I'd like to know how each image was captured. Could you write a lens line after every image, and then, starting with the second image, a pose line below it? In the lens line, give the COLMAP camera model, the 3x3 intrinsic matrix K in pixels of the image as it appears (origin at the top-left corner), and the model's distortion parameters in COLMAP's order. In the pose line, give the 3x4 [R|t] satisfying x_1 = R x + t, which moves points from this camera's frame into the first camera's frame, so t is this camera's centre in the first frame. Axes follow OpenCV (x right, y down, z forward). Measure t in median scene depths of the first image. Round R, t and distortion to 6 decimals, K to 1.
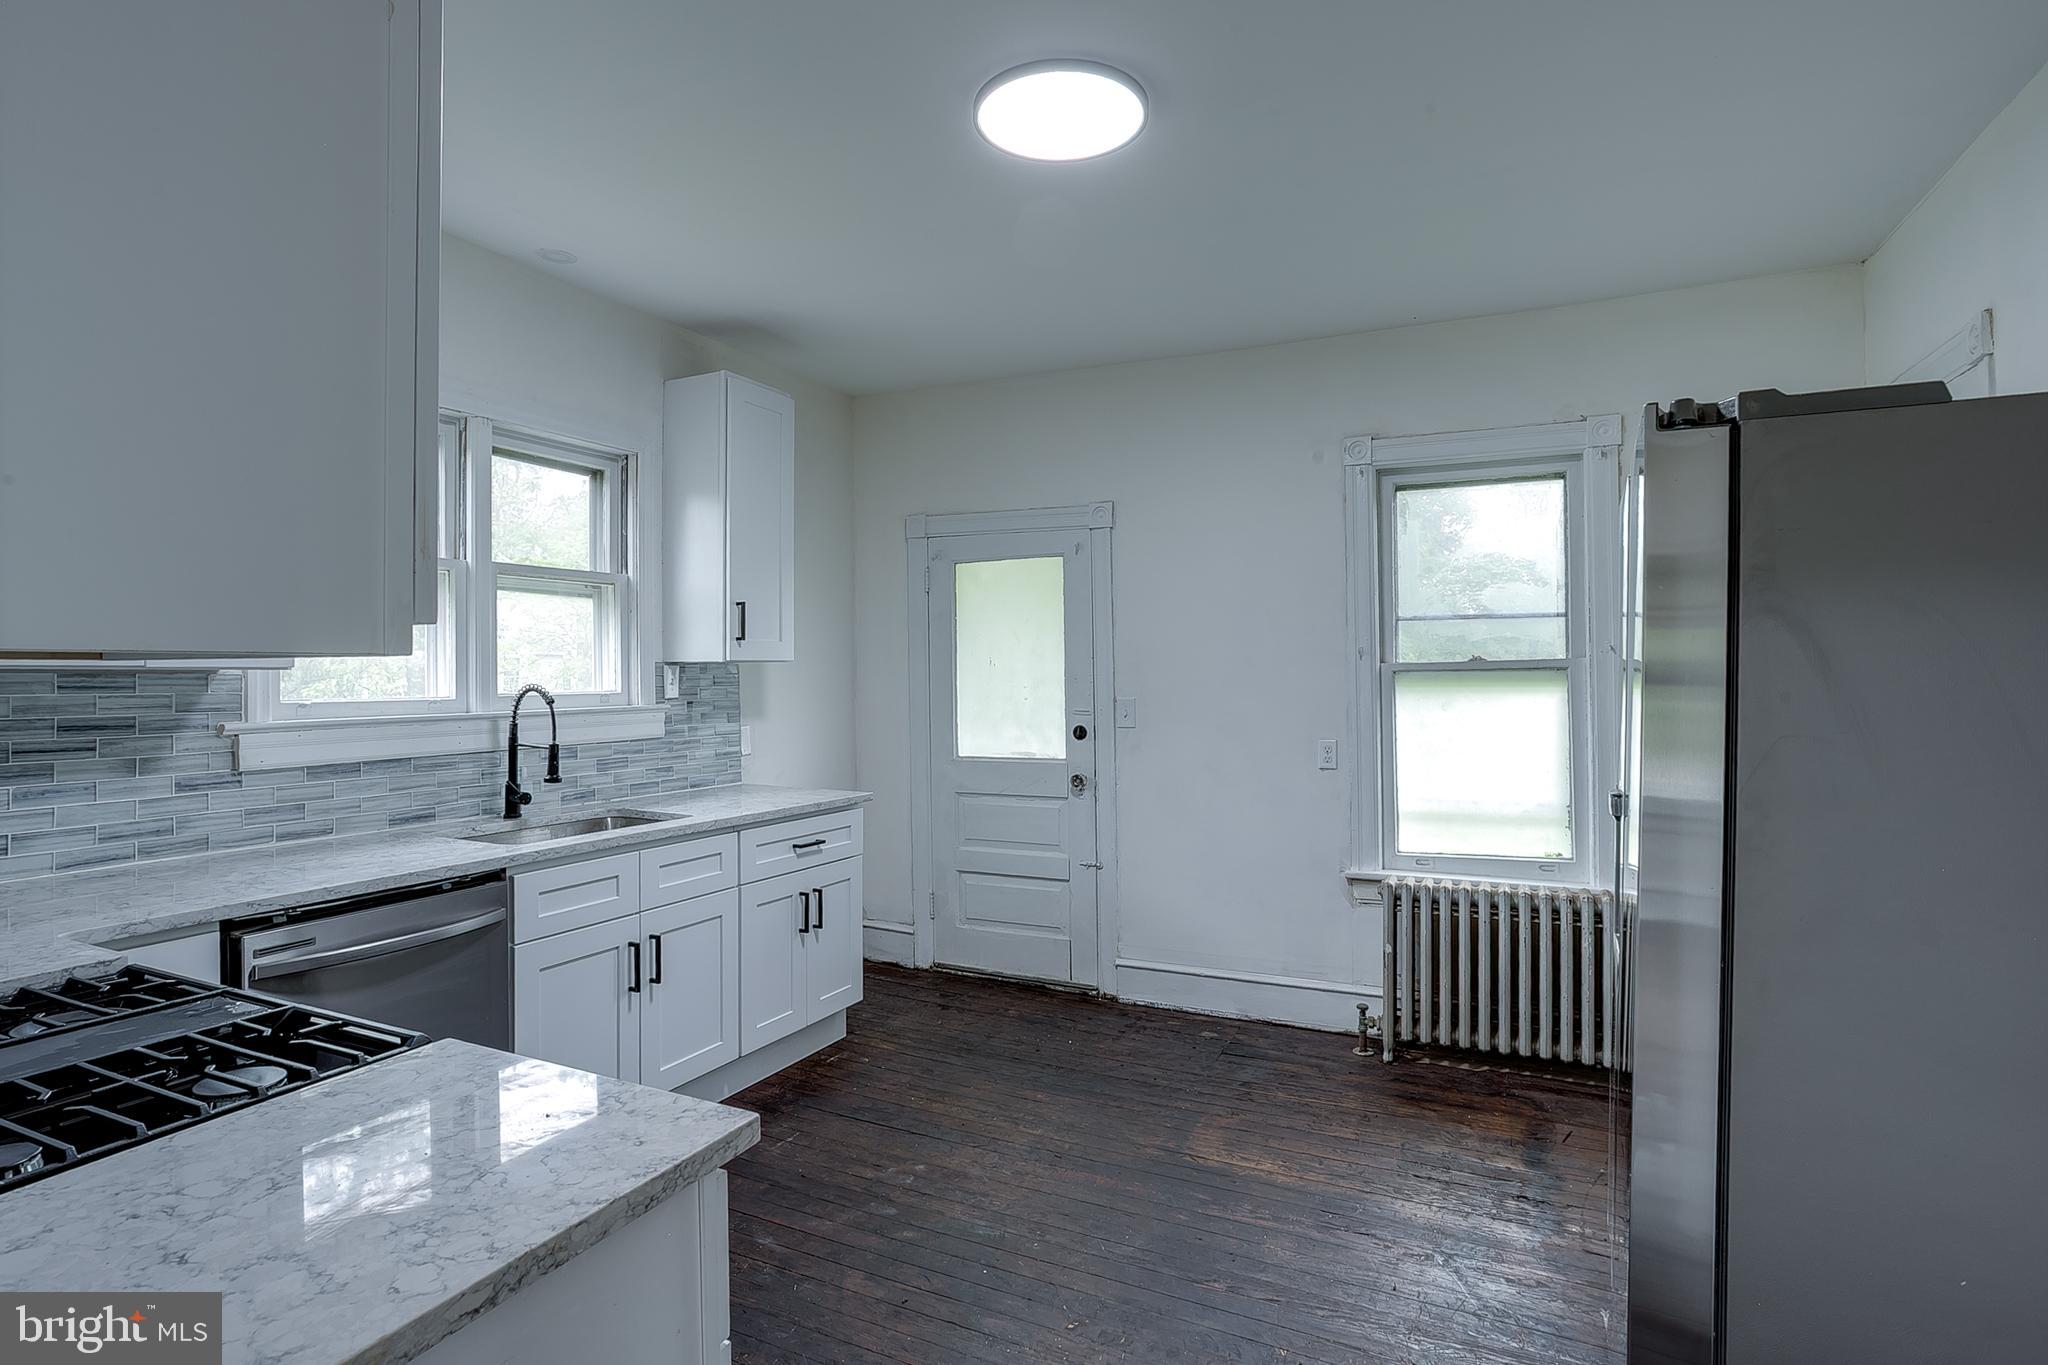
lens RADIAL K [[1030.6, 0, 981.0], [0, 1030.6, 670.2], [0, 0, 1]] dist [-0.000424, 0.000717]
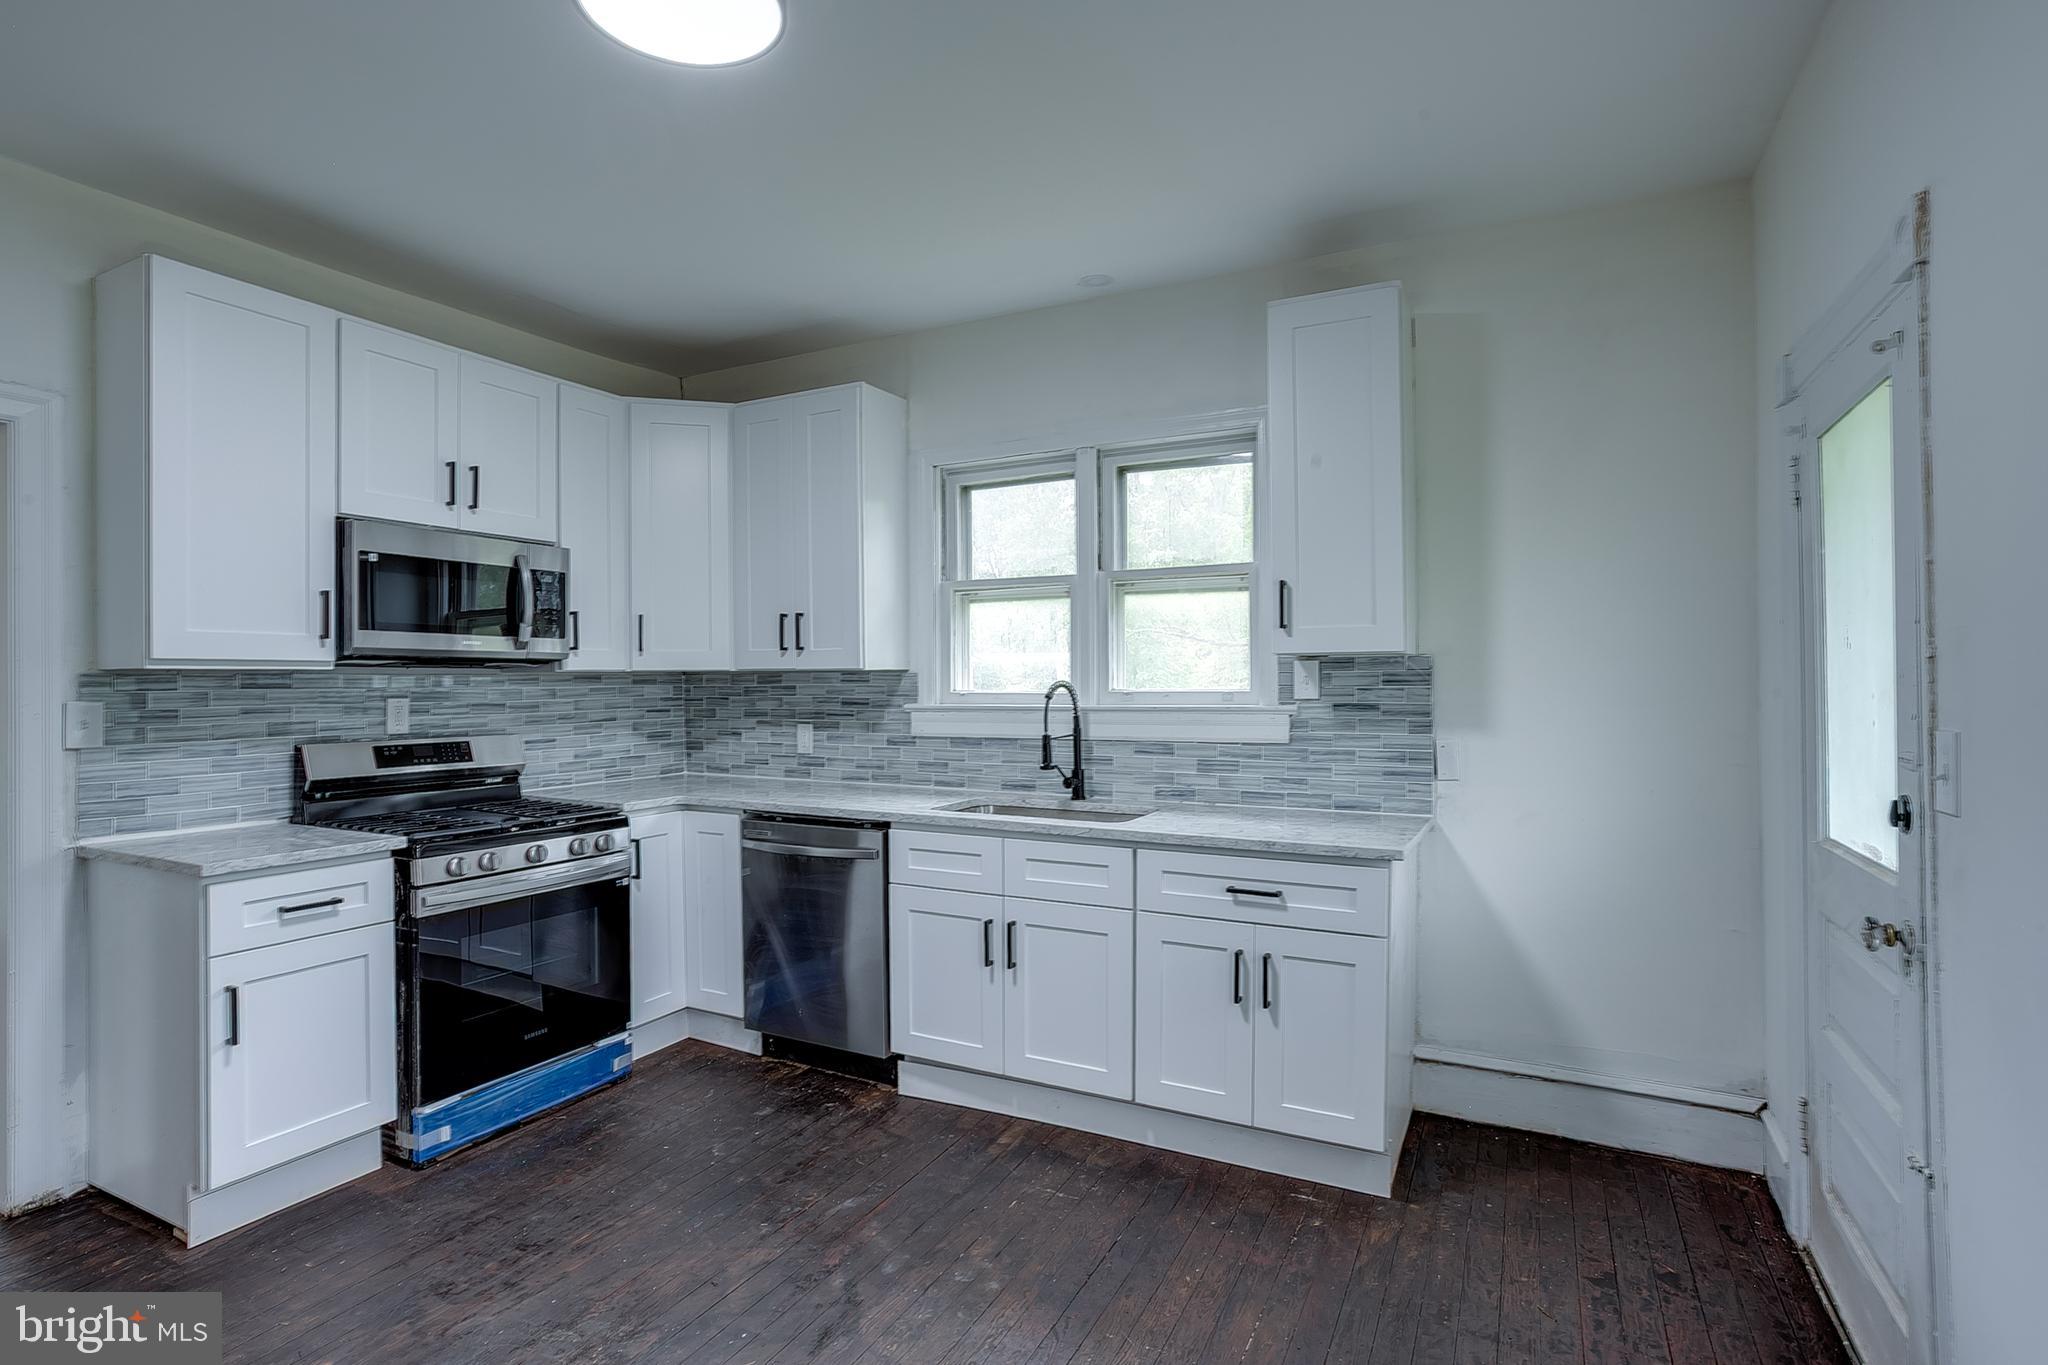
lens RADIAL K [[1030.6, 0, 981.0], [0, 1030.6, 670.2], [0, 0, 1]] dist [-0.000424, 0.000717]
pose [[0.004867, -0.002266, -0.999986, 0.602712], [0.009270, 0.999955, -0.002221, 0.003142], [0.999945, -0.009259, 0.004888, 0.798677]]
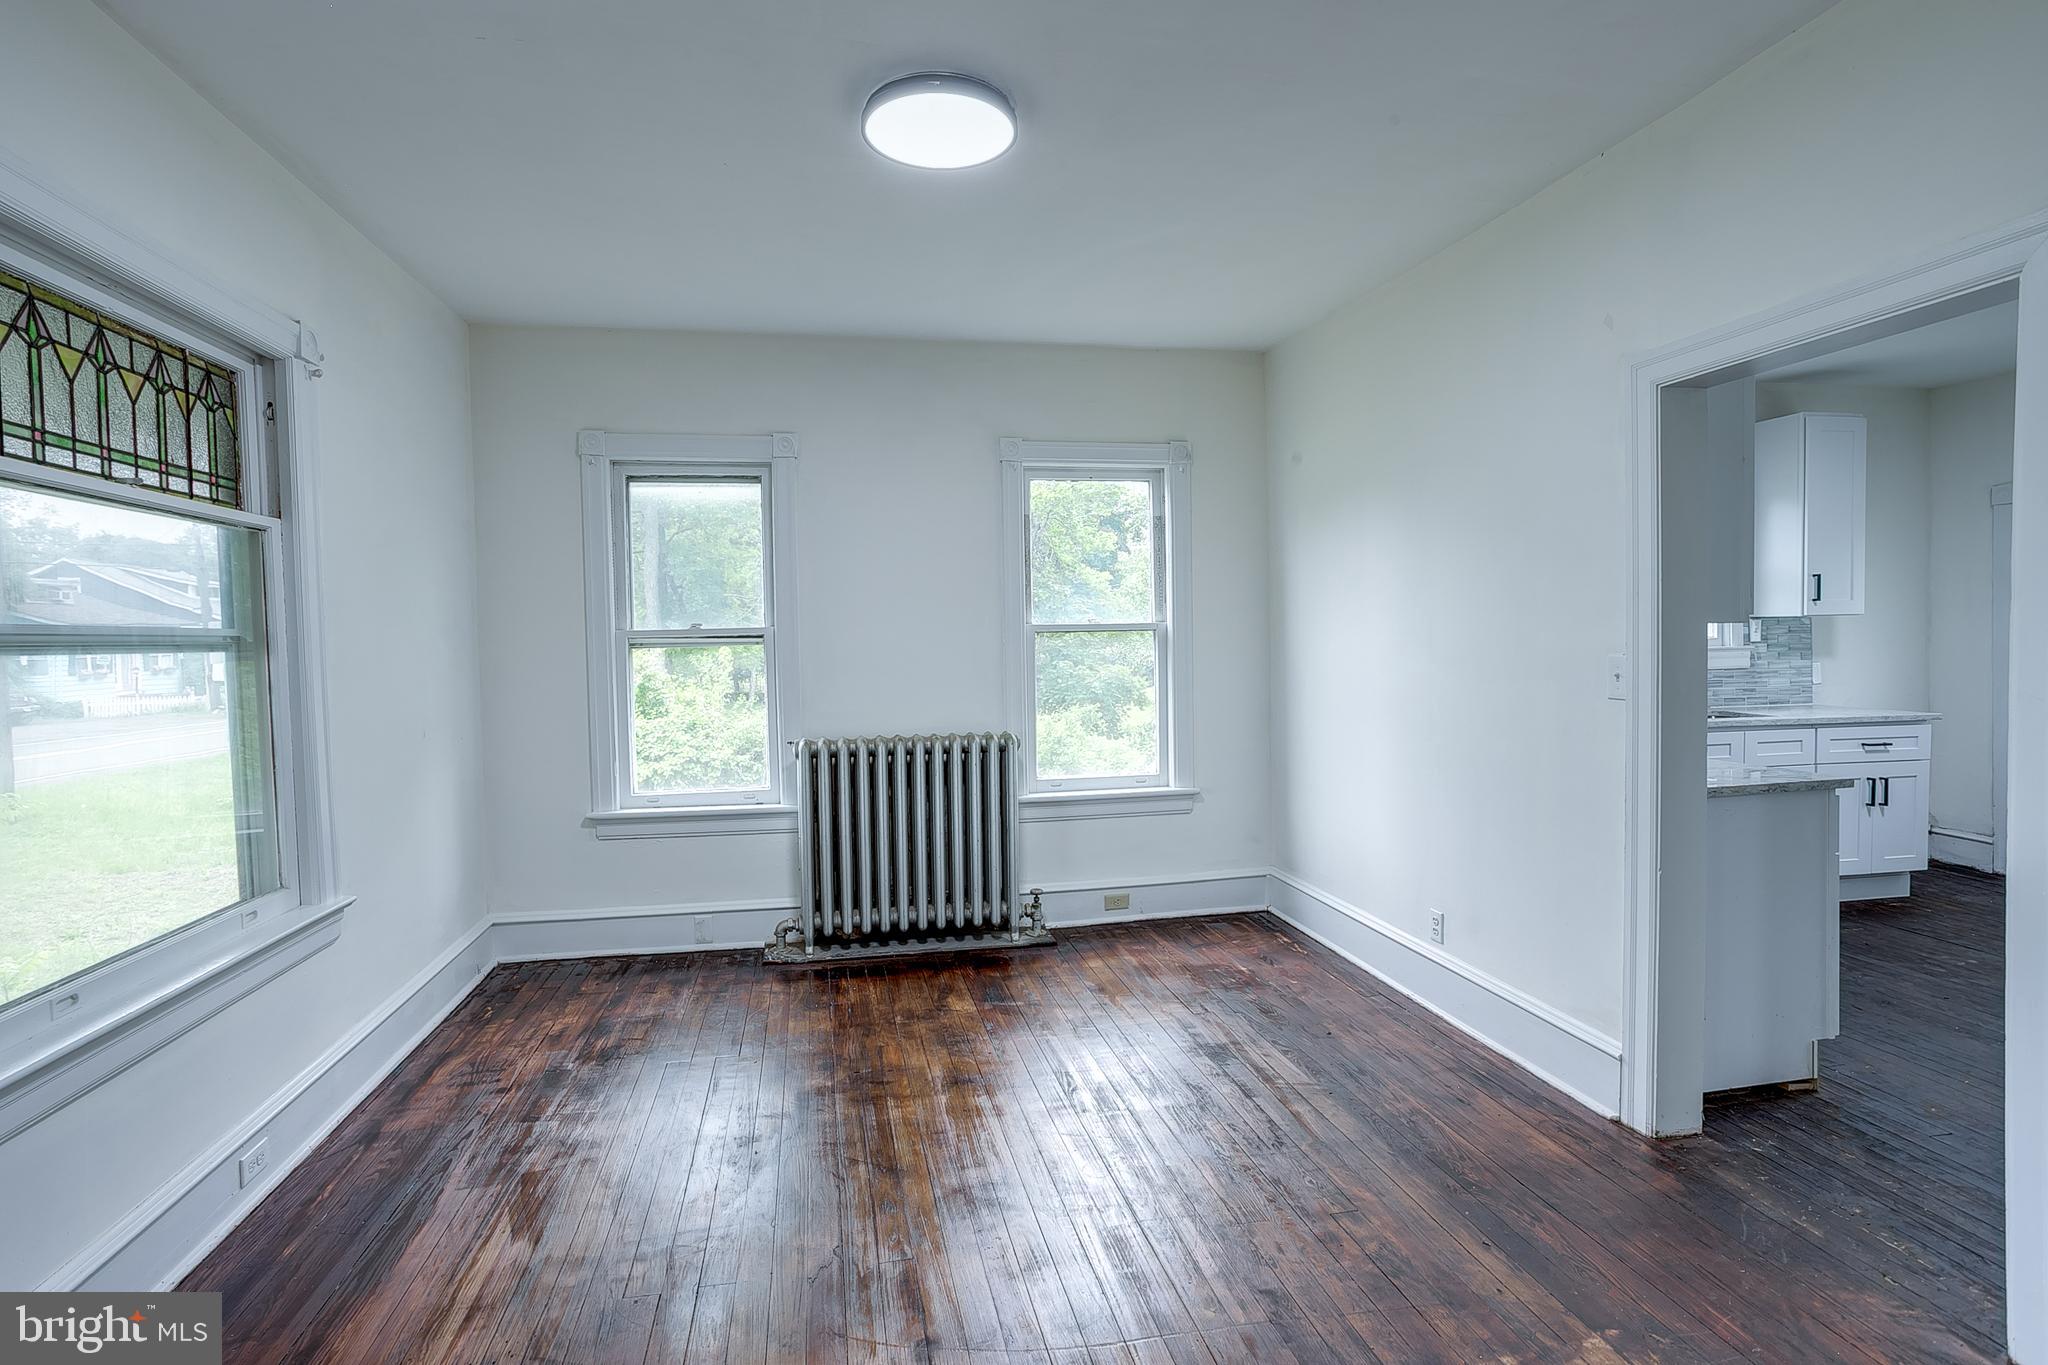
lens RADIAL K [[999.9, 0, 991.0], [0, 999.9, 678.3], [0, 0, 1]] dist [-0.003595, -0.000789]
pose [[0.625963, 0.020457, -0.779584, 0.136041], [0.020603, 0.998873, 0.042754, -0.004392], [0.779580, -0.042825, 0.624837, -0.793069]]
